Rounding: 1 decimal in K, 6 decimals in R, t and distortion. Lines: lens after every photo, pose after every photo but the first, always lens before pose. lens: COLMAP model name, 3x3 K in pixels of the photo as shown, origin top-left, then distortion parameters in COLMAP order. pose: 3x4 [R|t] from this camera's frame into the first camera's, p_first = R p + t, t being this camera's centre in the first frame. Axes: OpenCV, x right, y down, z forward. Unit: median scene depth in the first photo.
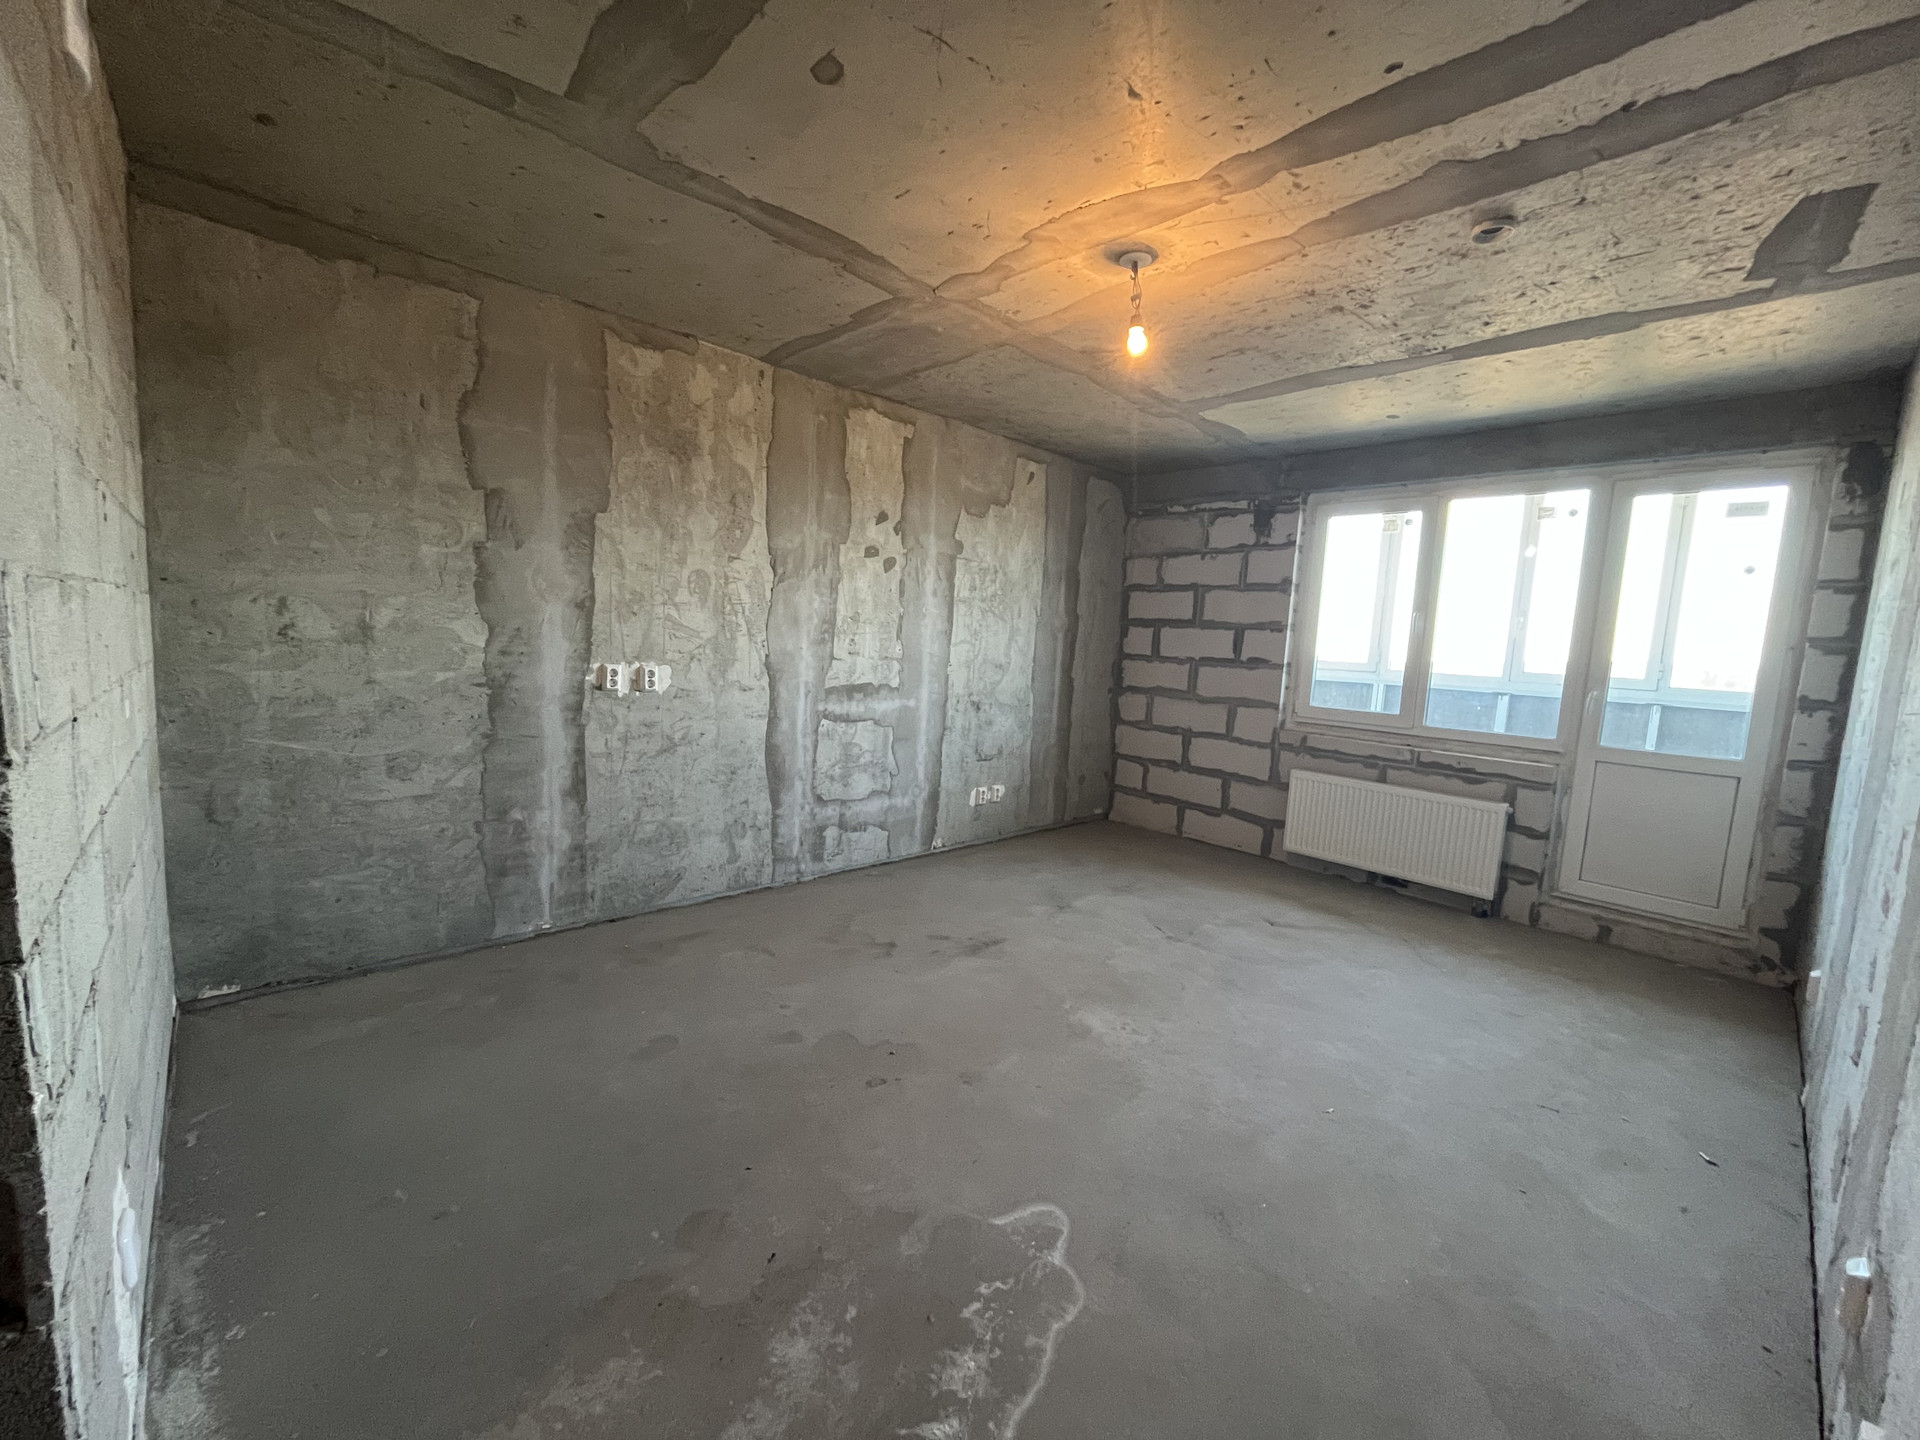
lens RADIAL K [[775.3, 0, 957.8], [0, 775.3, 722.5], [0, 0, 1]] dist [-0.003852, 0.000225]
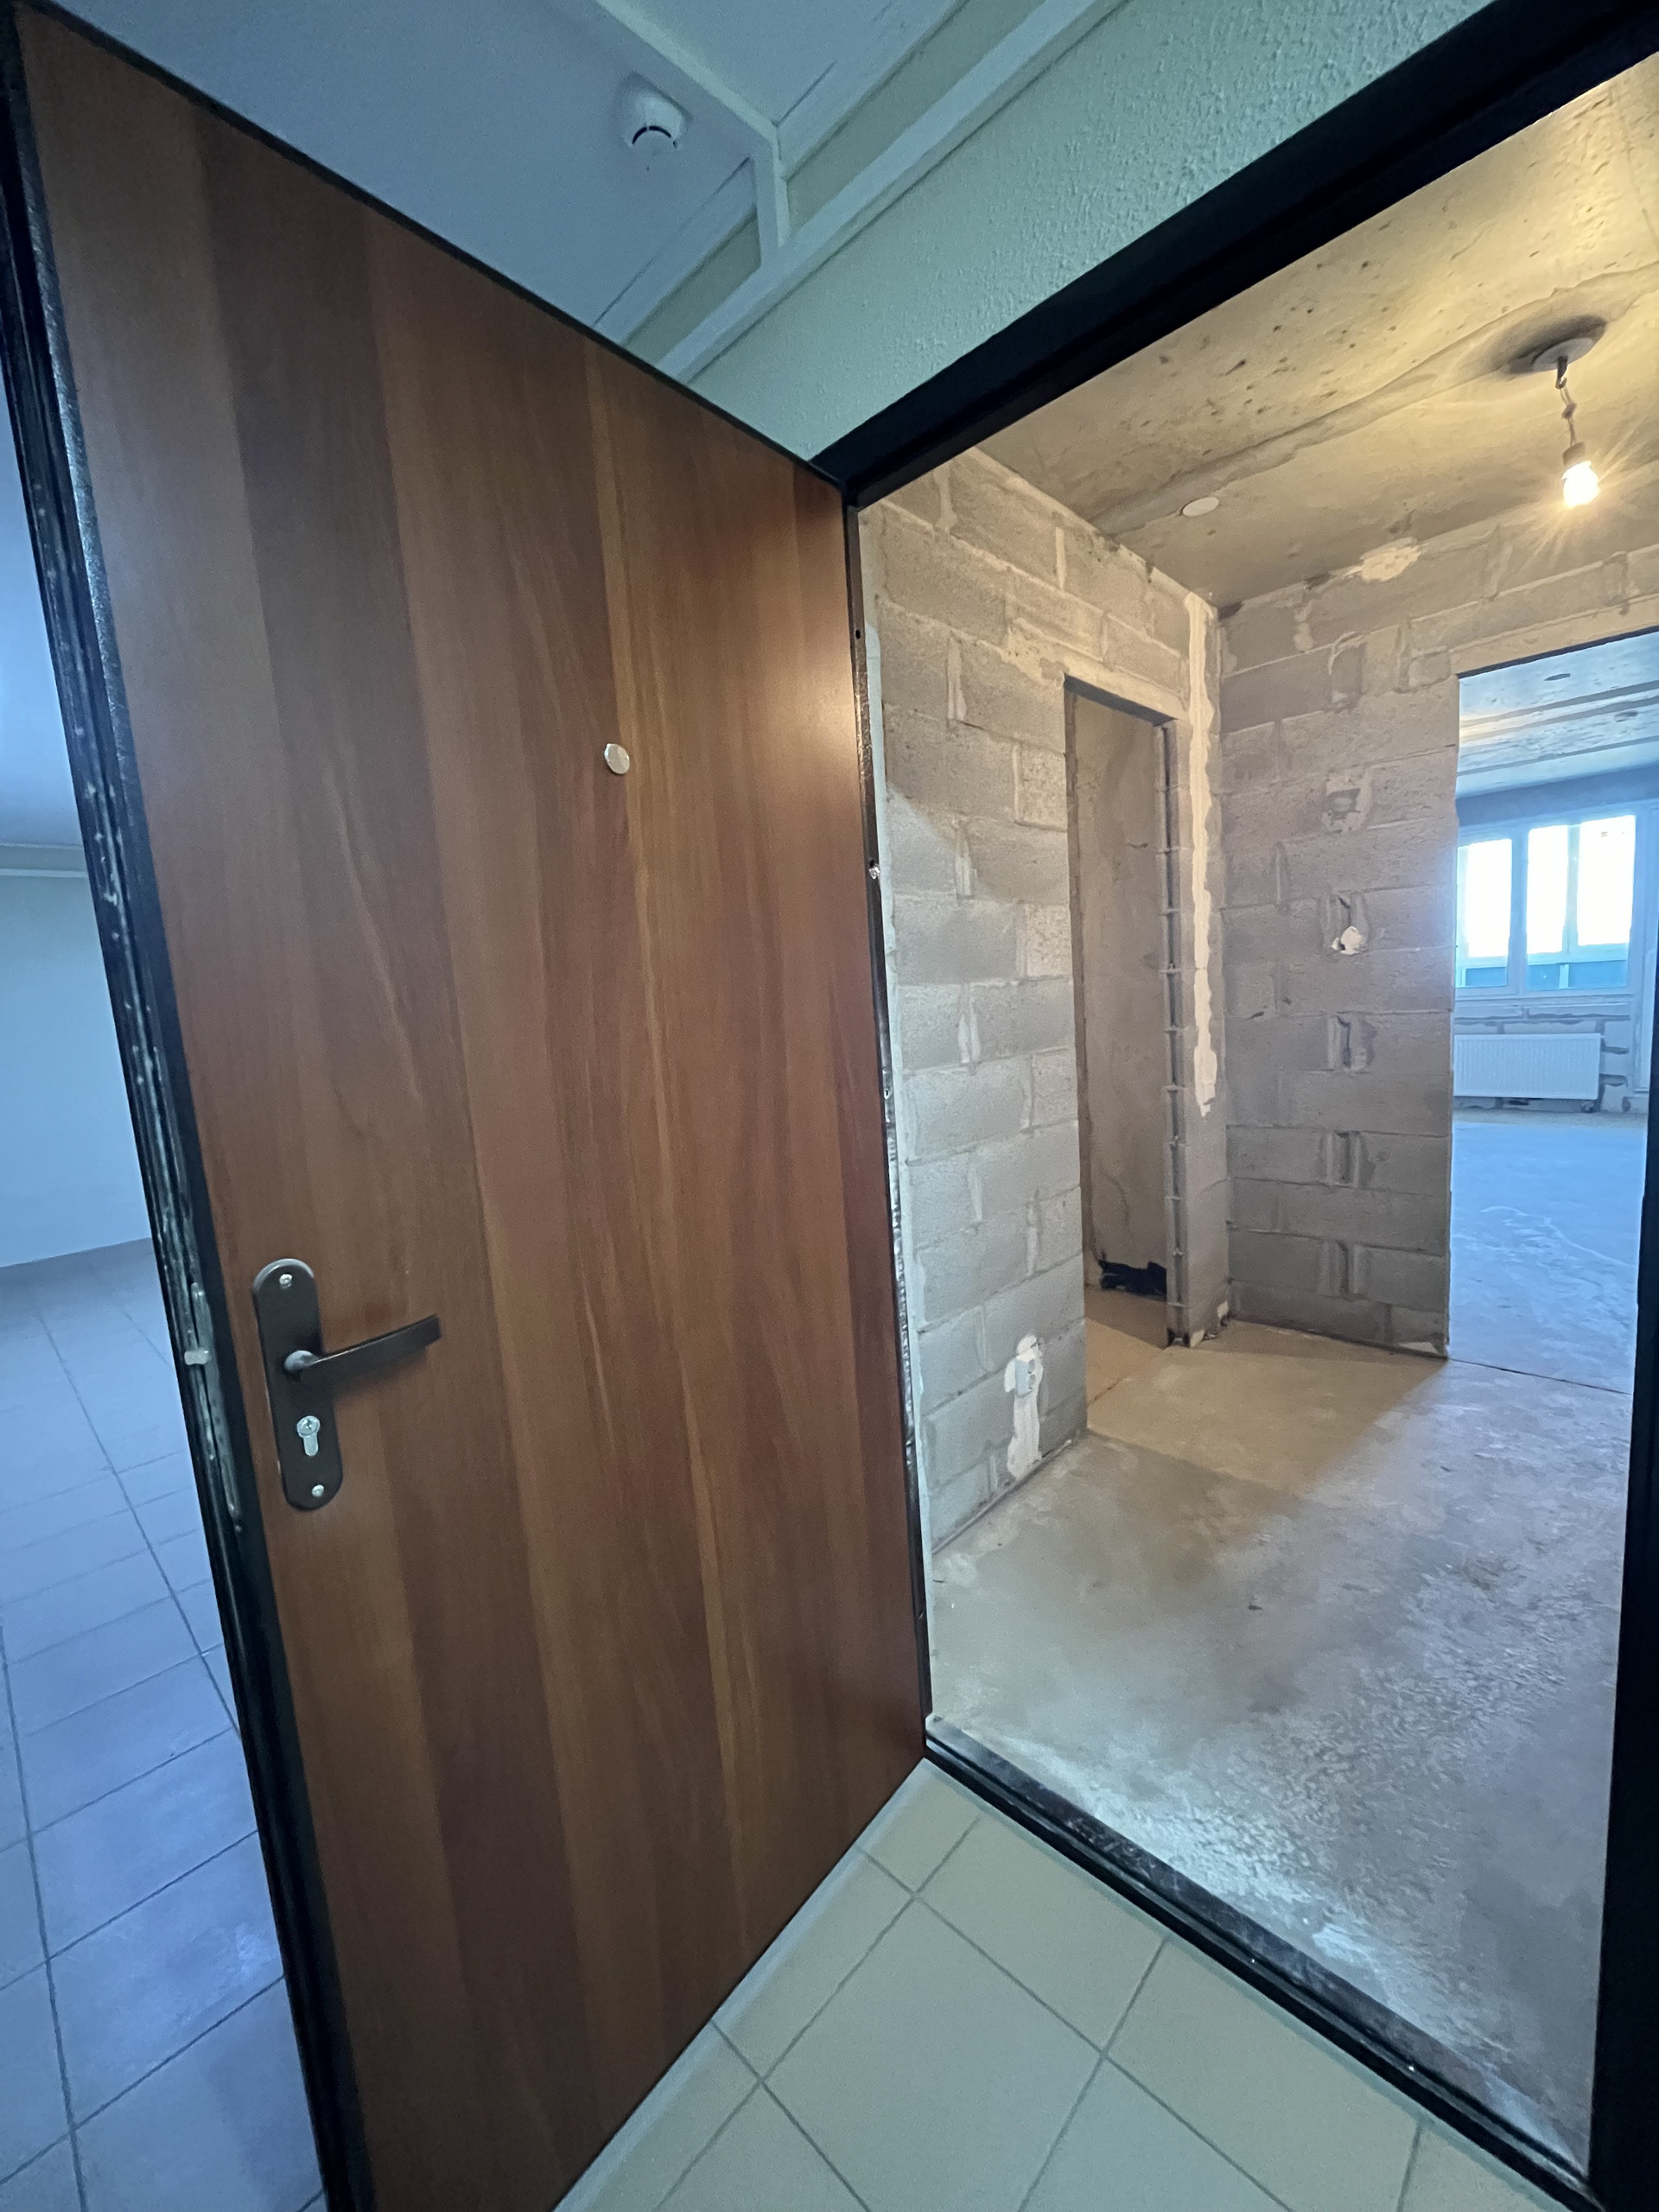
lens RADIAL K [[893.2, 0, 830.6], [0, 893.2, 1108.9], [0, 0, 1]] dist [-0.003852, 0.000225]
pose [[0.991523, -0.126811, 0.028315, -0.738095], [0.126321, 0.991817, 0.018483, 0.028439], [-0.030427, -0.014749, 0.999428, -0.598727]]
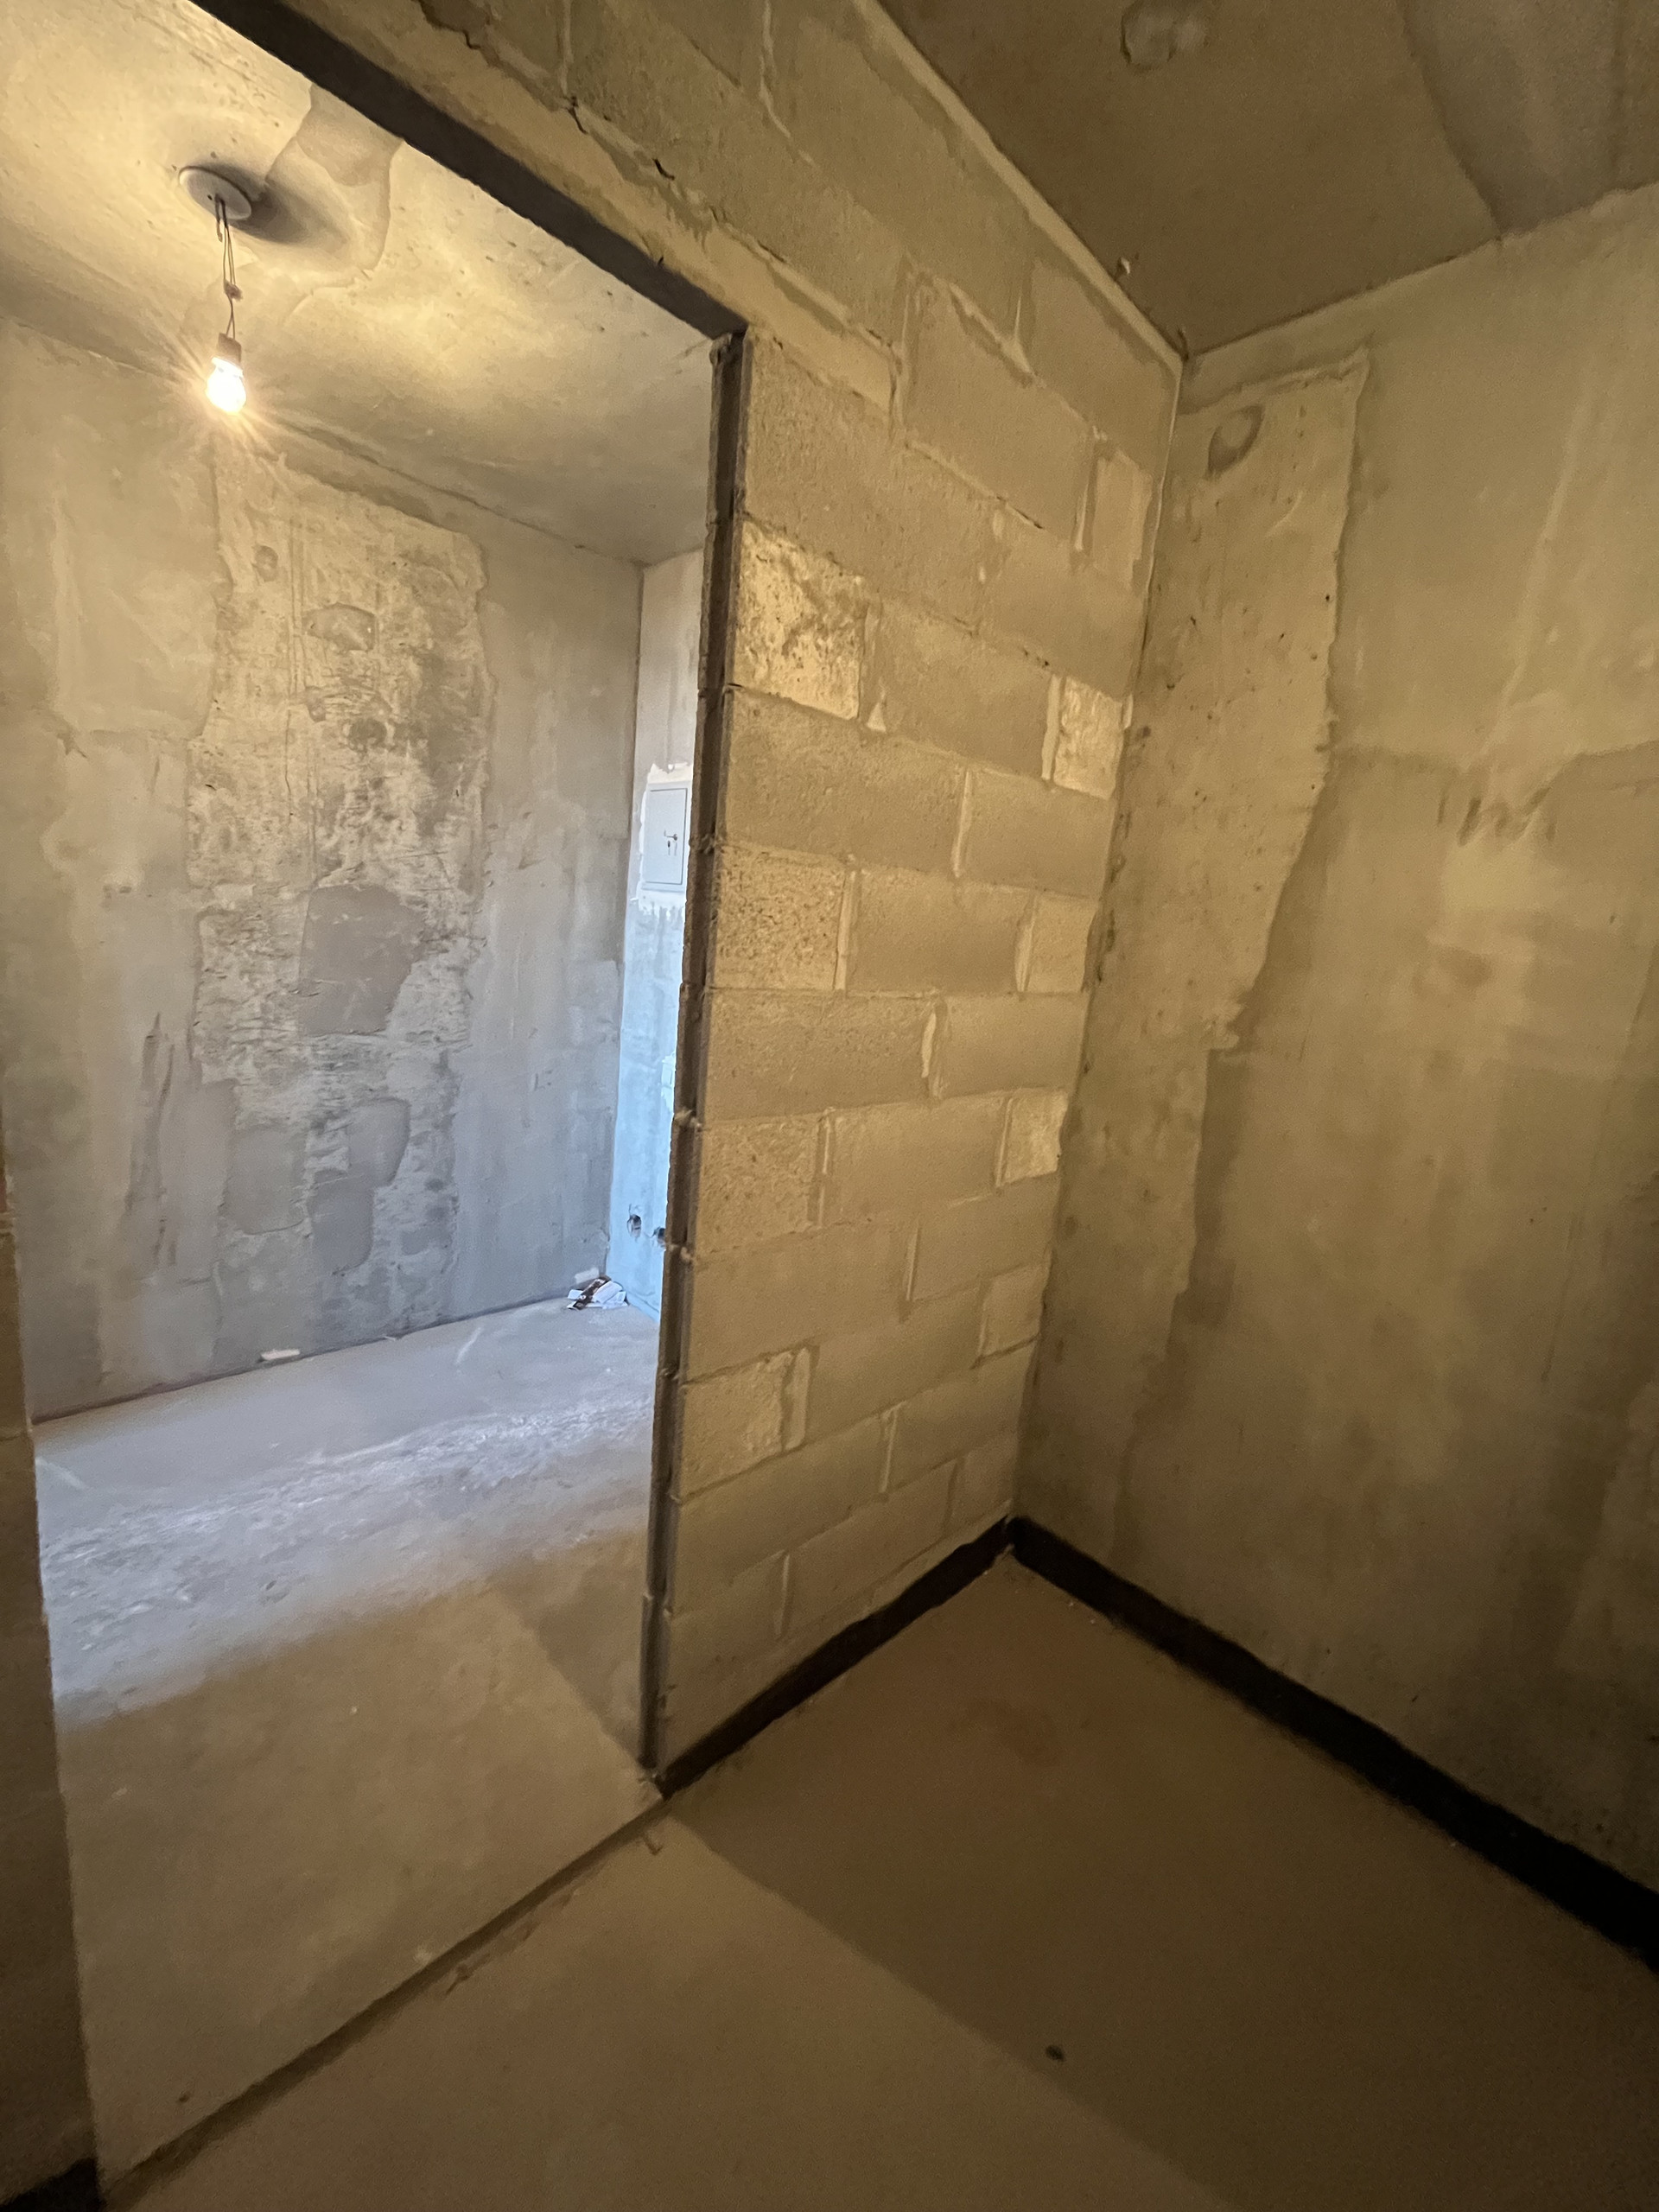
lens RADIAL K [[893.2, 0, 835.3], [0, 893.2, 1105.8], [0, 0, 1]] dist [-0.003852, 0.000225]
pose [[-0.989348, -0.135683, -0.052729, -0.601762], [-0.145242, 0.944347, 0.295149, -0.079867], [0.009748, 0.299663, -0.953995, 0.241888]]
